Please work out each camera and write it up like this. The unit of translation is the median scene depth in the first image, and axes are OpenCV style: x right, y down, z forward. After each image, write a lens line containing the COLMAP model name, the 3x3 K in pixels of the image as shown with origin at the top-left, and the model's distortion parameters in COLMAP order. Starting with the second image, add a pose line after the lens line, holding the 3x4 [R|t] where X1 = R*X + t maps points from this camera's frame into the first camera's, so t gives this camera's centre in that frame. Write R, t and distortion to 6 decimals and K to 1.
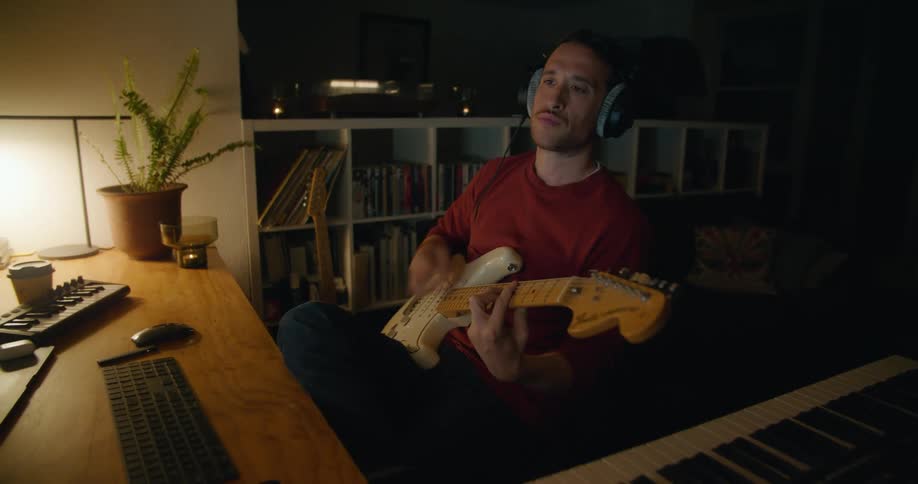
lens RADIAL K [[675.6, 0, 459.0], [0, 675.6, 242.0], [0, 0, 1]] dist [-0.139779, 0.120497]
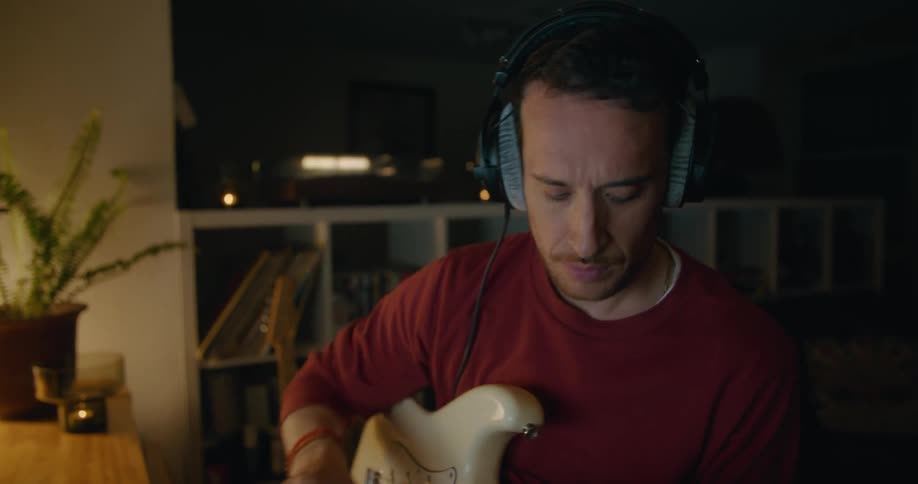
lens RADIAL K [[771.5, 0, 462.6], [0, 771.5, 224.5], [0, 0, 1]] dist [-0.014286, -0.001875]
pose [[0.999570, -0.025925, -0.013717, -0.004439], [0.023366, 0.986538, -0.161853, -0.027025], [0.017728, 0.161463, 0.986720, 0.176120]]
